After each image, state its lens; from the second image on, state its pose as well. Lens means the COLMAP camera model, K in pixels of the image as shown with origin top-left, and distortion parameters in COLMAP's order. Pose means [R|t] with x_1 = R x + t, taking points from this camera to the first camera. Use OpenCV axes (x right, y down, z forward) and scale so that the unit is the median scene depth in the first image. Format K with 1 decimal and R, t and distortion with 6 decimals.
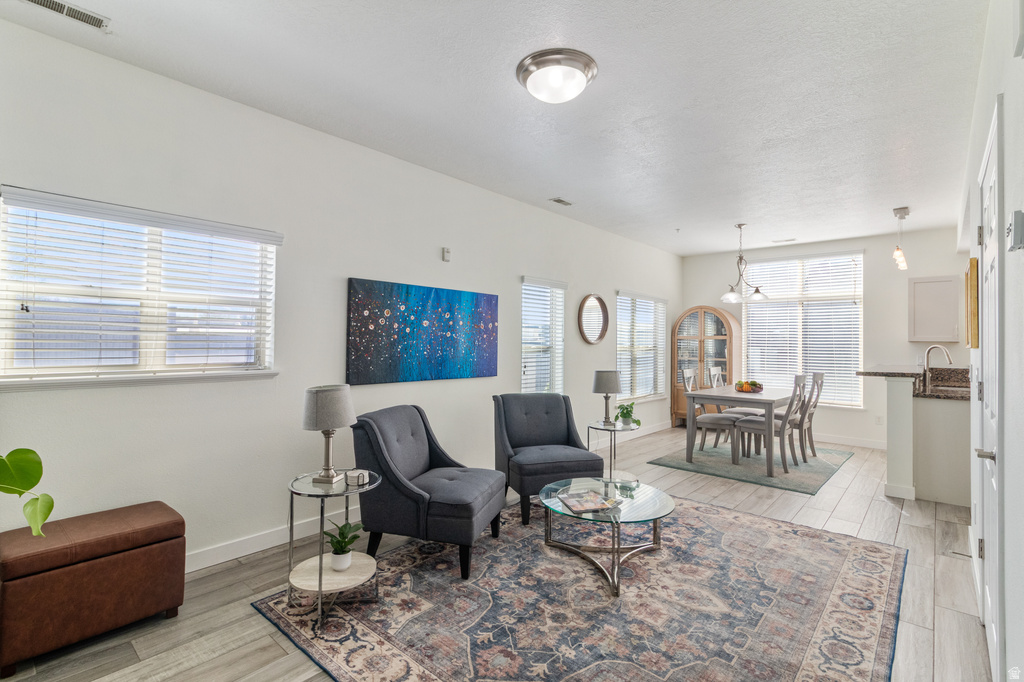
lens RADIAL K [[478.7, 0, 511.1], [0, 478.7, 338.3], [0, 0, 1]] dist [0.005062, 0.001696]
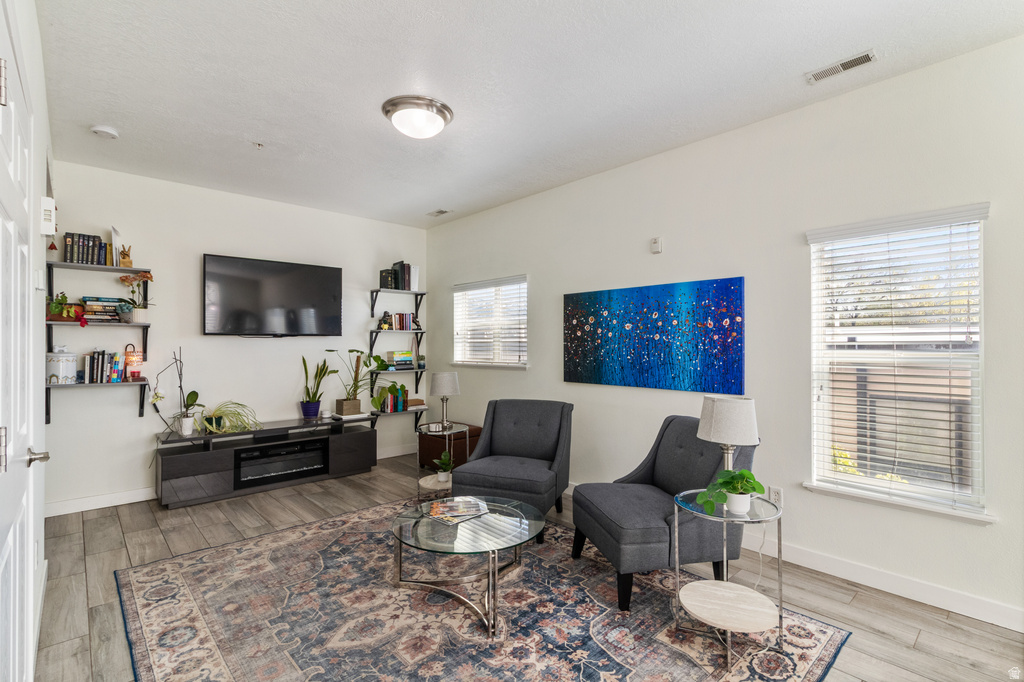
lens RADIAL K [[478.7, 0, 515.7], [0, 478.7, 341.2], [0, 0, 1]] dist [0.005062, 0.001696]
pose [[-0.096715, -0.021524, -0.995079, 0.969162], [0.003901, 0.999750, -0.022005, 0.022346], [0.995304, -0.006010, -0.096607, 1.061814]]
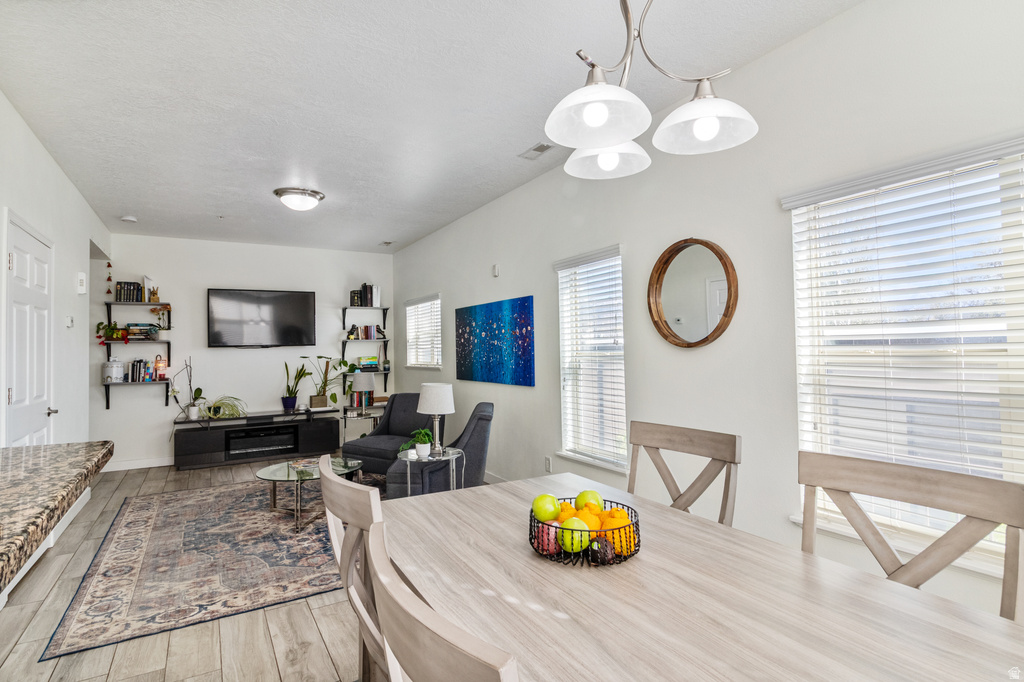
lens RADIAL K [[526.2, 0, 510.4], [0, 526.2, 334.3], [0, 0, 1]] dist [0.011789, -0.001866]
pose [[-0.310435, -0.035504, -0.949931, 1.292645], [0.020065, 0.998835, -0.043889, 0.034177], [0.950383, -0.032685, -0.309361, 1.801574]]
